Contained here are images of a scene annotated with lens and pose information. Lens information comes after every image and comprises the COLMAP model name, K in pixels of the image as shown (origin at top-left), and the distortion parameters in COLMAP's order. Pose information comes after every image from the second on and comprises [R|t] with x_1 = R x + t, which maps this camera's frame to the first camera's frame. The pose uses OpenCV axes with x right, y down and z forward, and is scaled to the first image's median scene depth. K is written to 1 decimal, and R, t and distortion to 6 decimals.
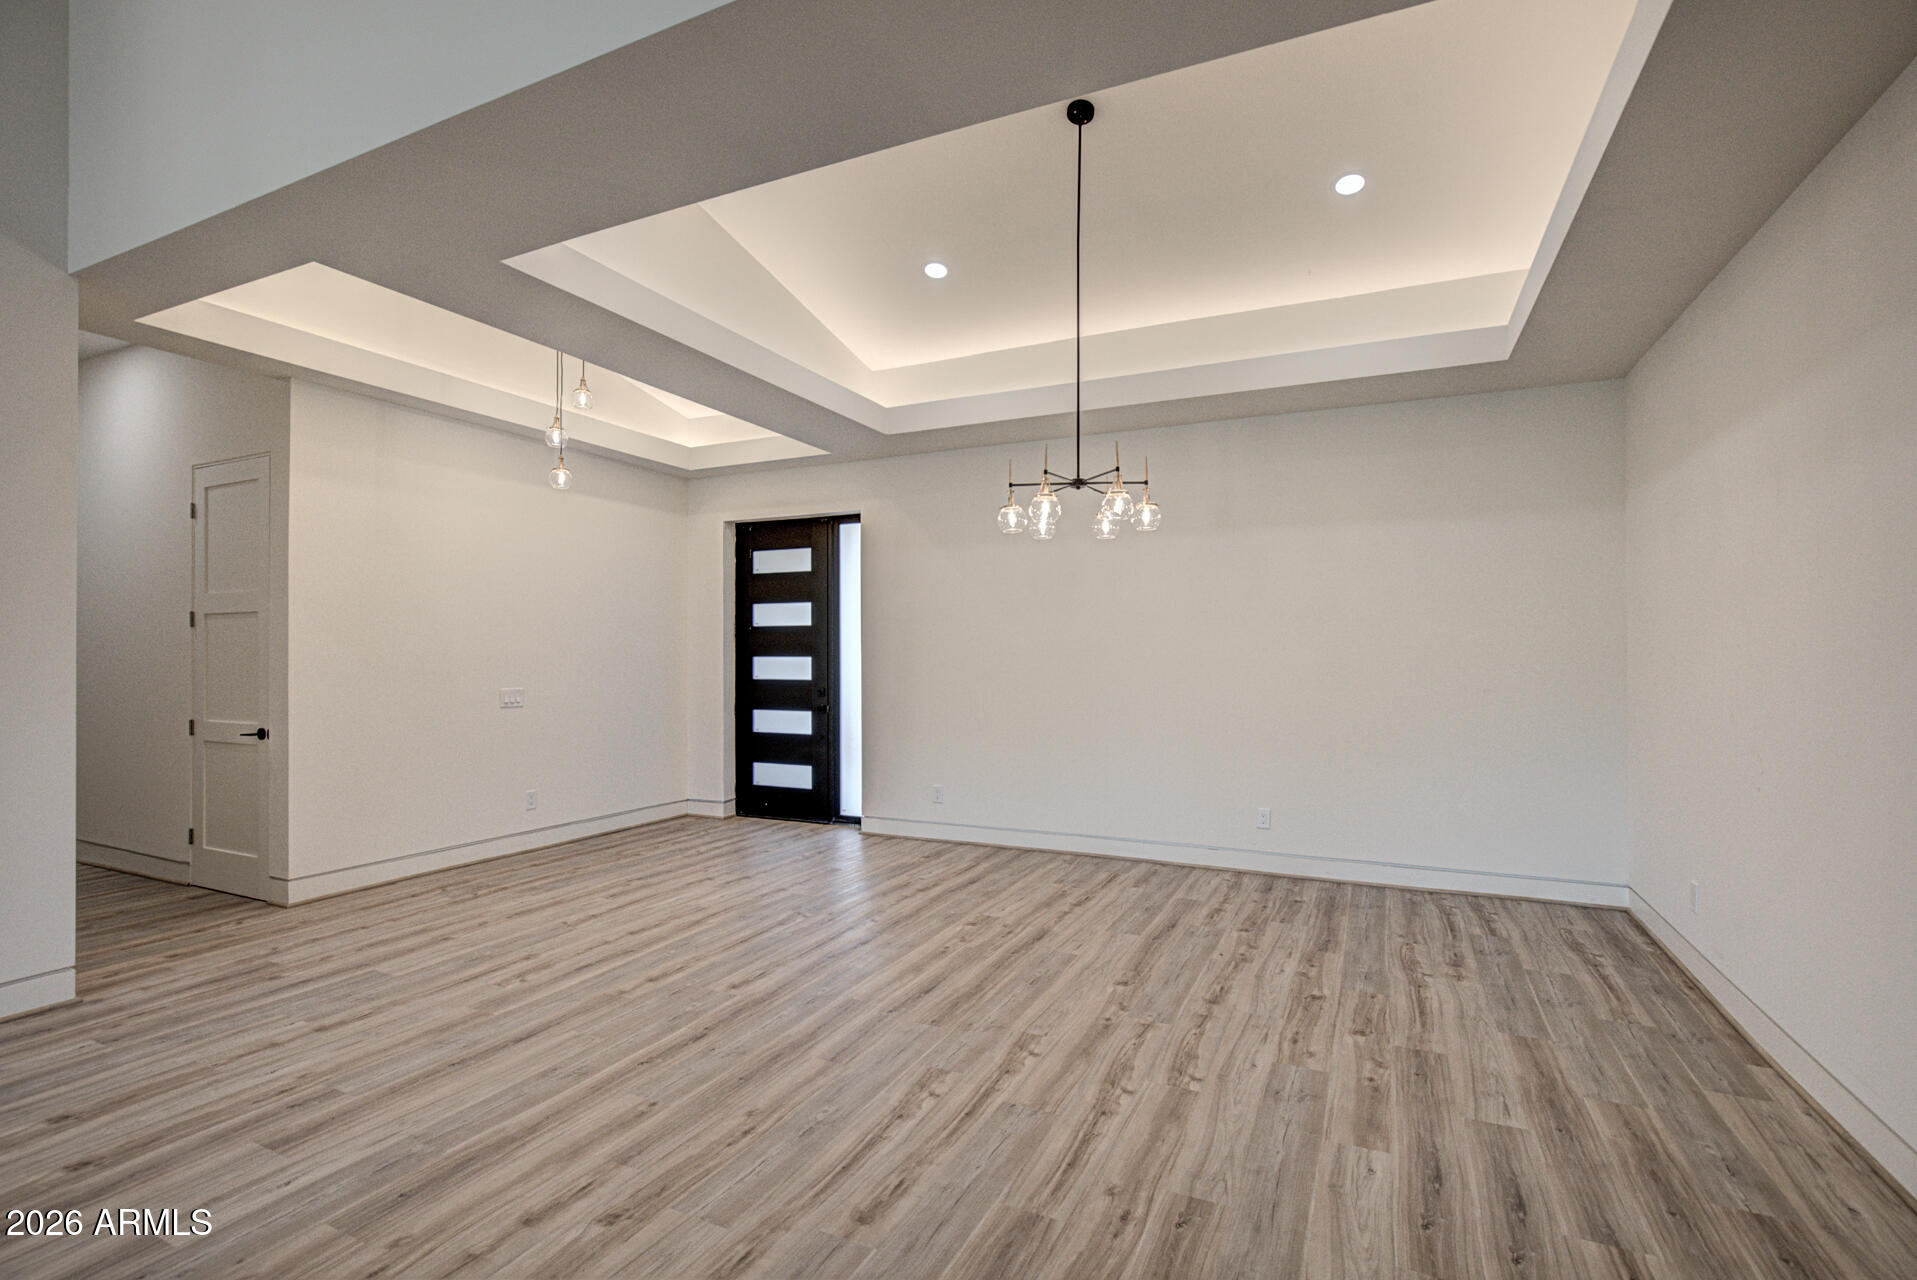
lens RADIAL K [[885.3, 0, 979.1], [0, 885.3, 652.3], [0, 0, 1]] dist [-0.012613, 0.000366]
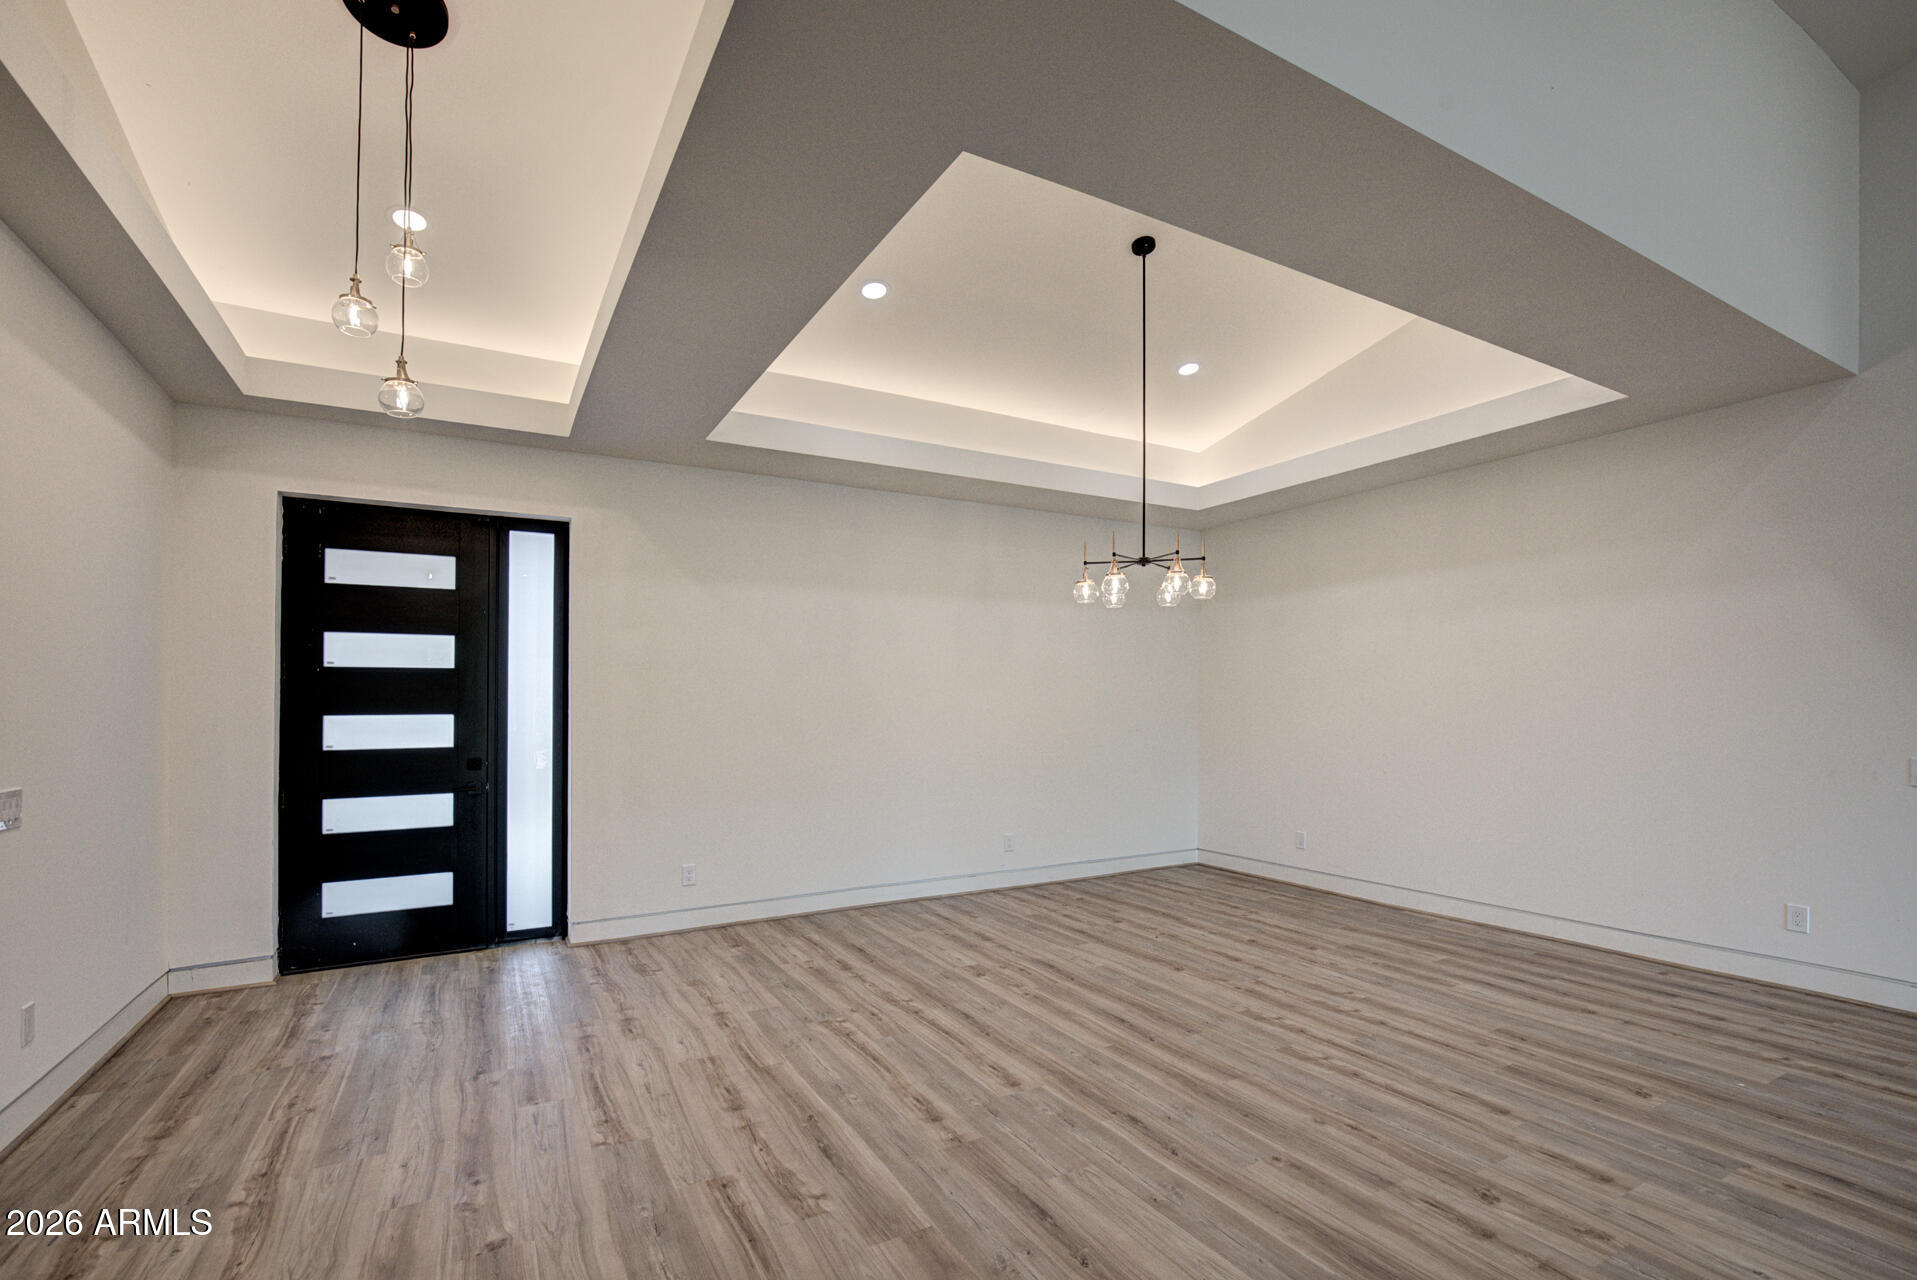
lens RADIAL K [[871.7, 0, 1016.9], [0, 871.7, 646.0], [0, 0, 1]] dist [-0.011043, -0.000001]
pose [[0.556560, 0.051817, 0.829190, -0.940983], [0.006040, 0.997774, -0.066406, 0.004878], [-0.830786, 0.041967, 0.555008, 0.471666]]
